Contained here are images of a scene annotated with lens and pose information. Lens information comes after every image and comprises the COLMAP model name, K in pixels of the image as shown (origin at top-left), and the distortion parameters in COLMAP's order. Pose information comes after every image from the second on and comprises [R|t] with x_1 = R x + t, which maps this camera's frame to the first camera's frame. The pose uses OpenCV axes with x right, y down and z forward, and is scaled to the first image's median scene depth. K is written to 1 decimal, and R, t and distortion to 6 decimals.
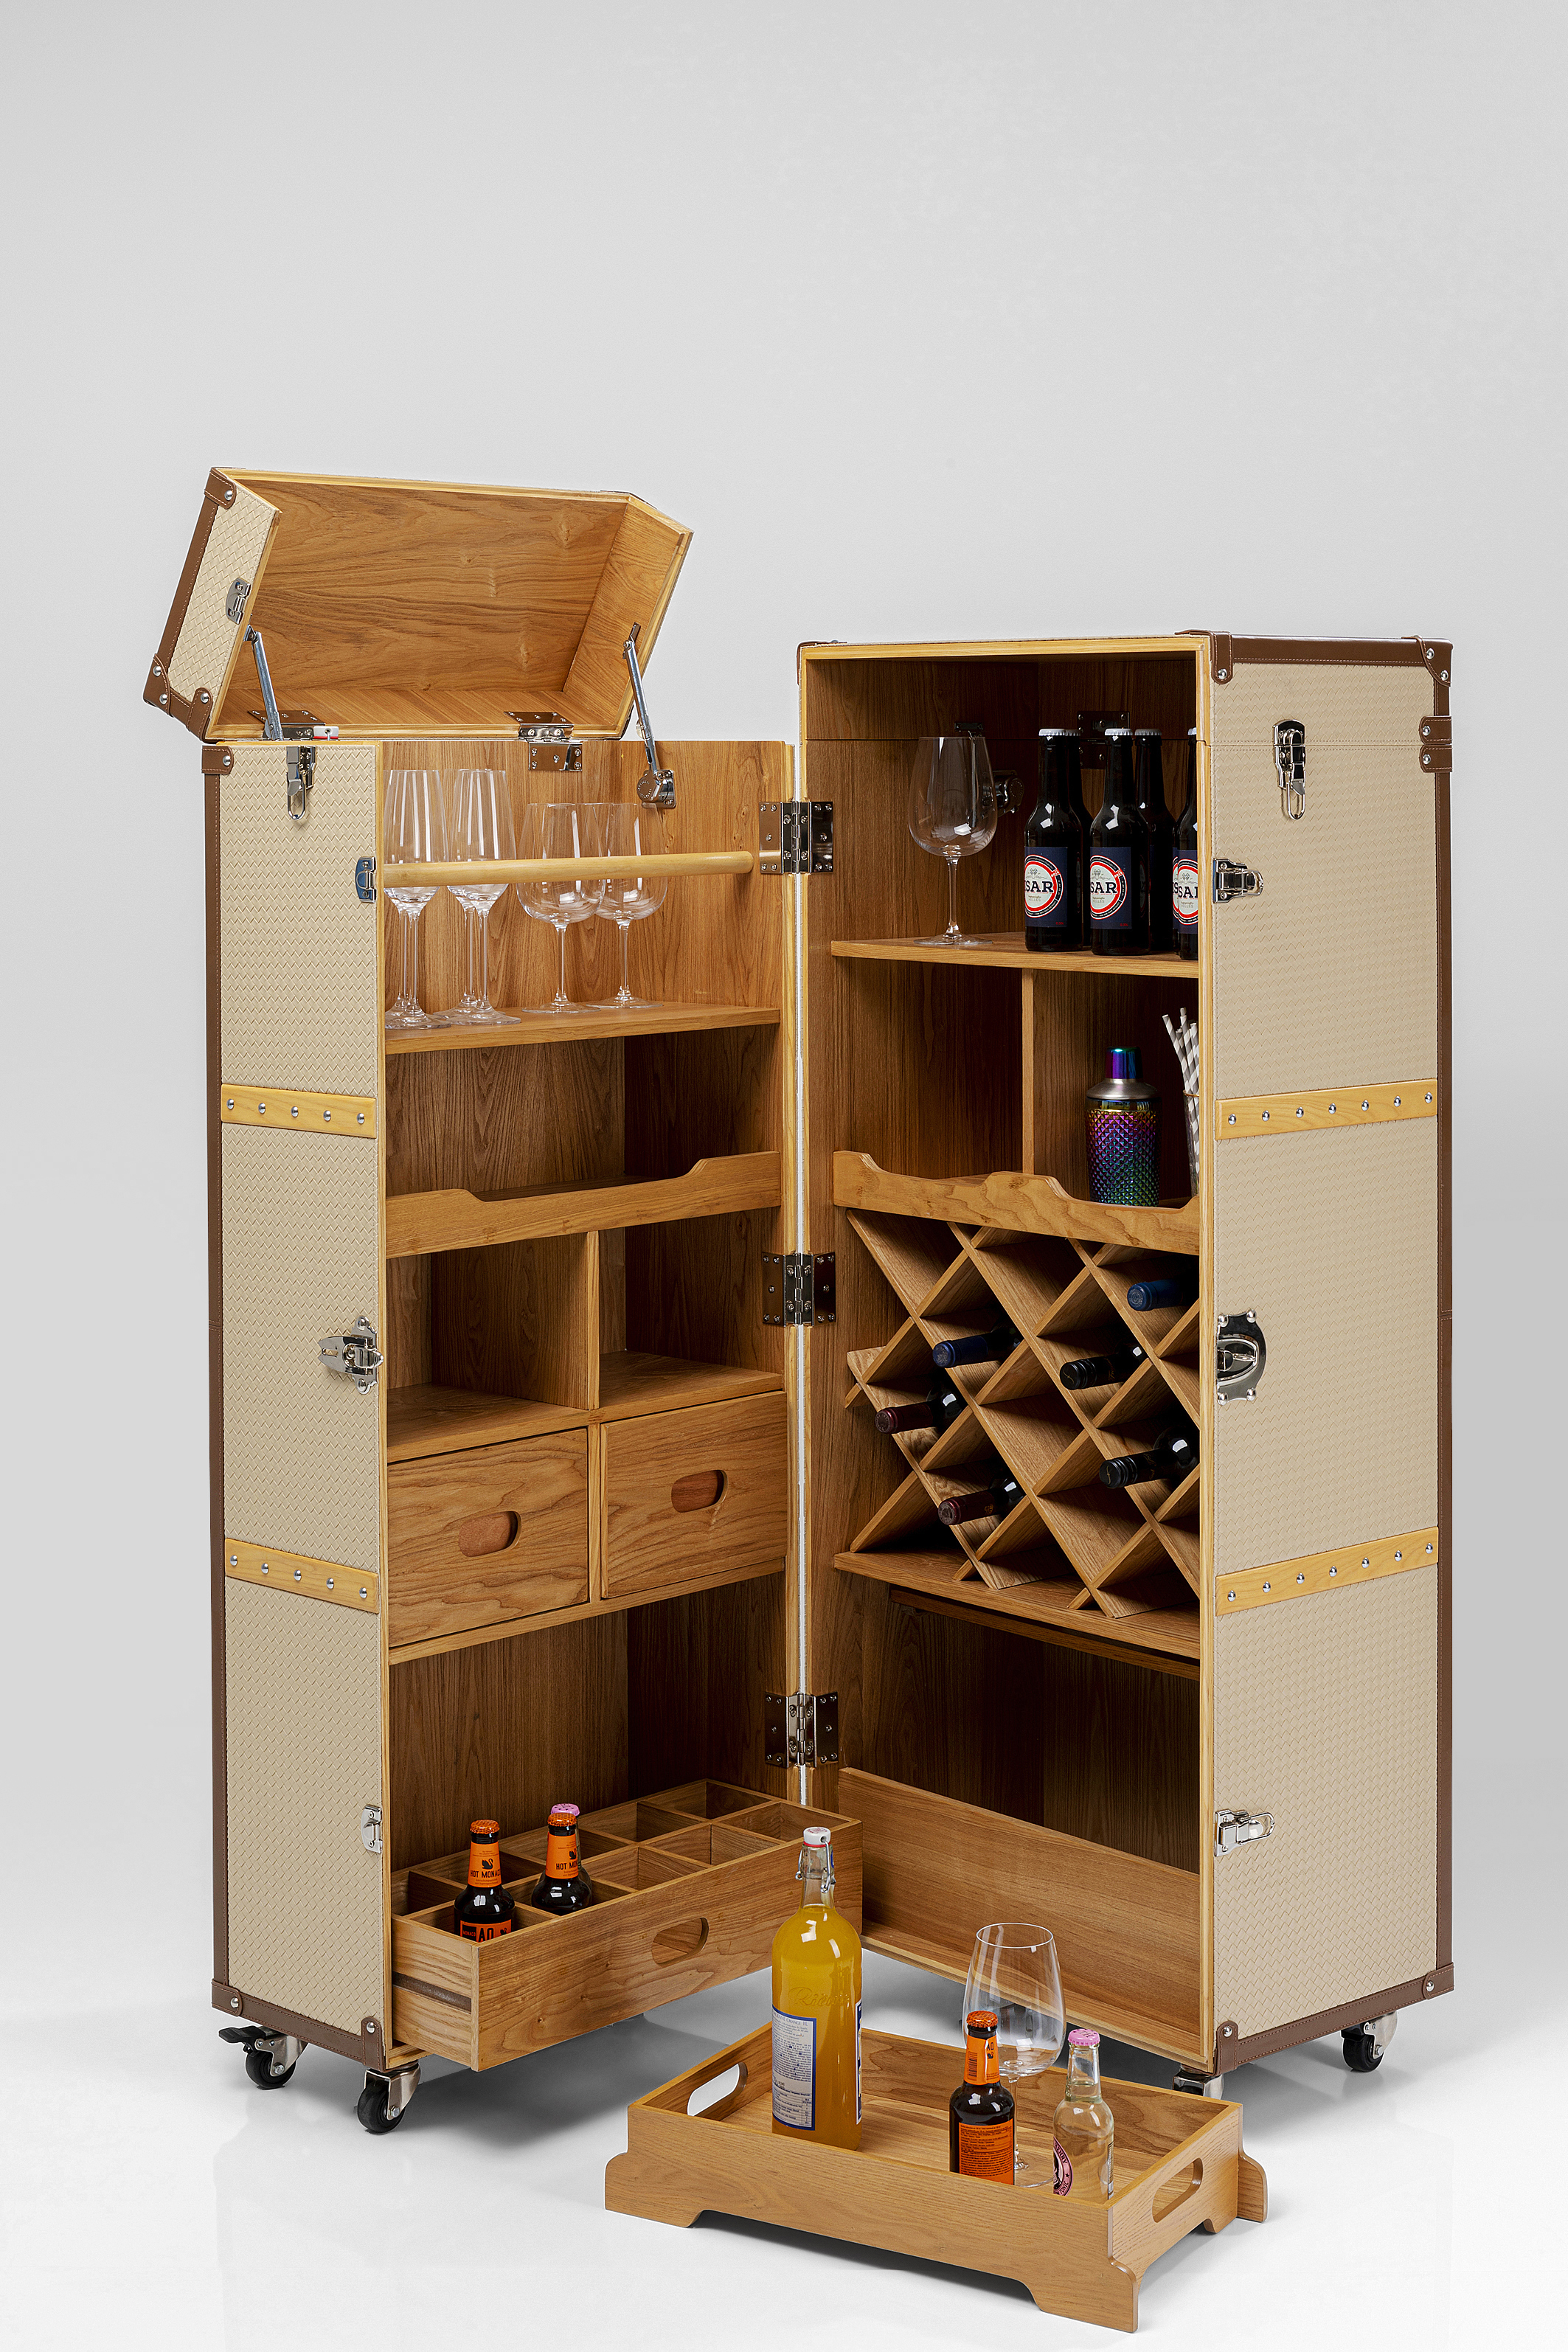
lens RADIAL K [[3687.4, 0, 783.6], [0, 3687.4, 1163.1], [0, 0, 1]] dist [-0.091804, 0.000000]
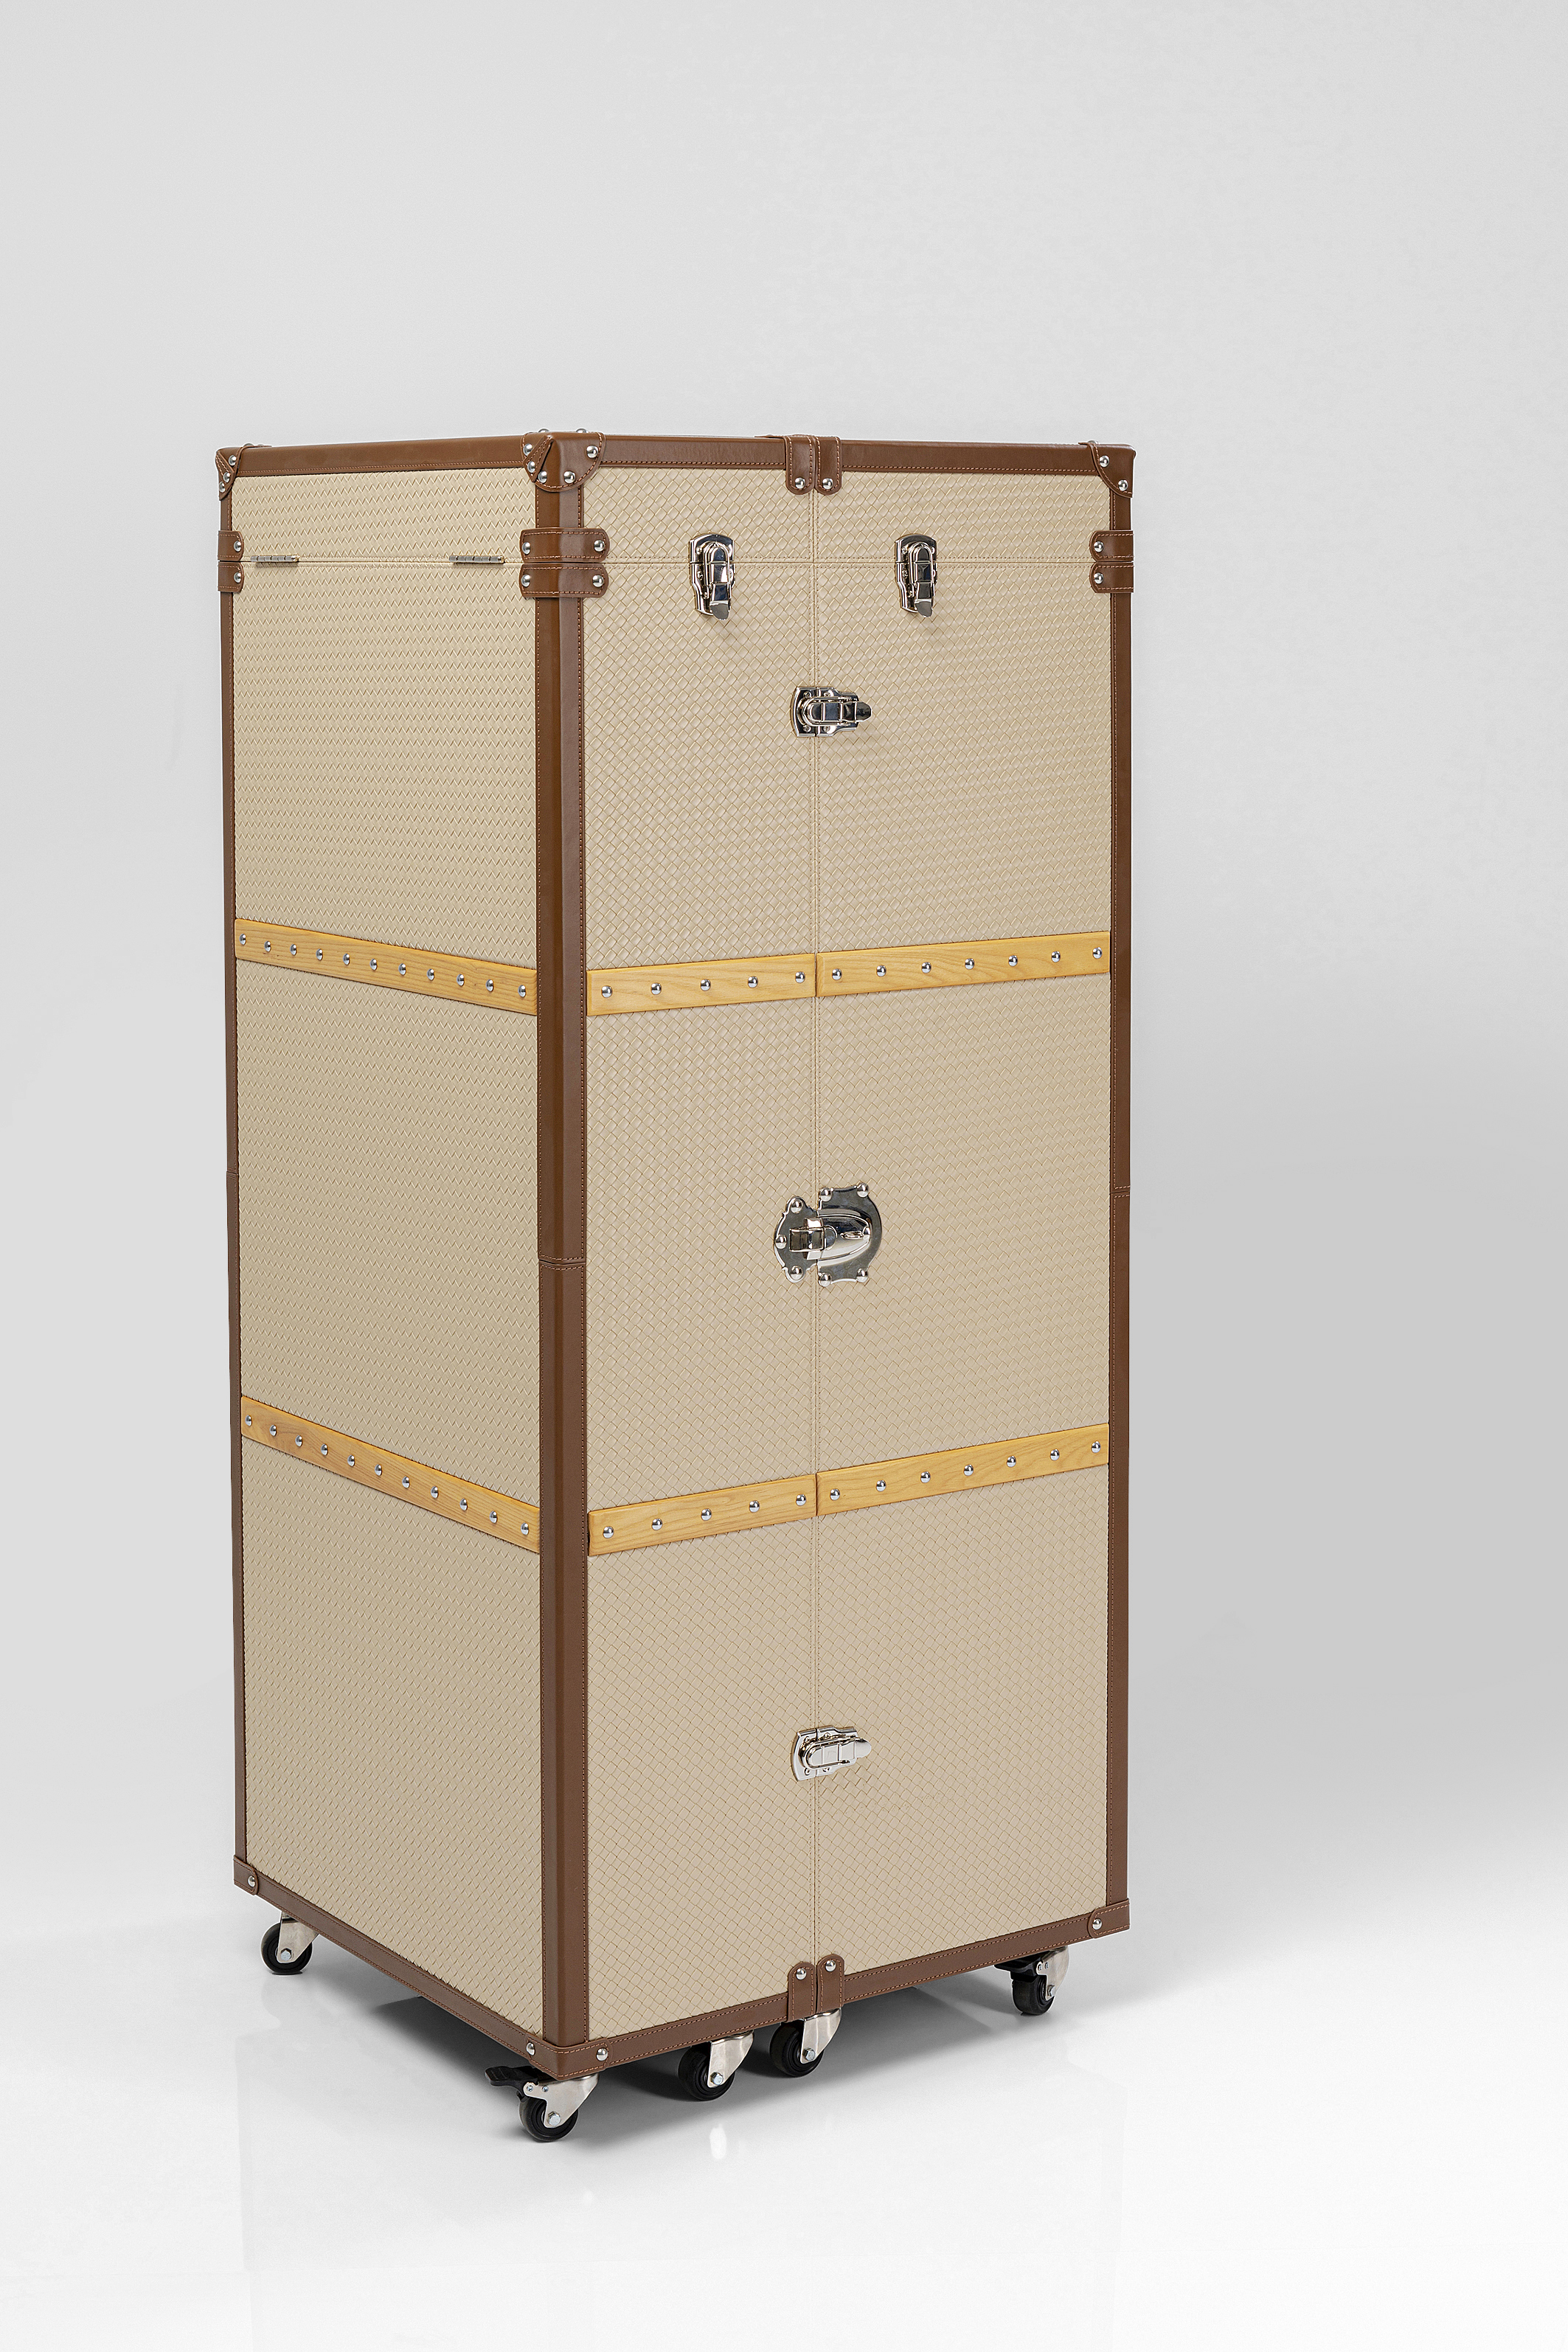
lens RADIAL K [[3872.1, 0, 803.3], [0, 3872.1, 1173.9], [0, 0, 1]] dist [-0.062252, 0.000000]
pose [[0.995461, 0.016320, -0.093755, 0.193522], [-0.012190, 0.998937, 0.044458, -0.004786], [0.094381, -0.043113, 0.994602, 0.039921]]
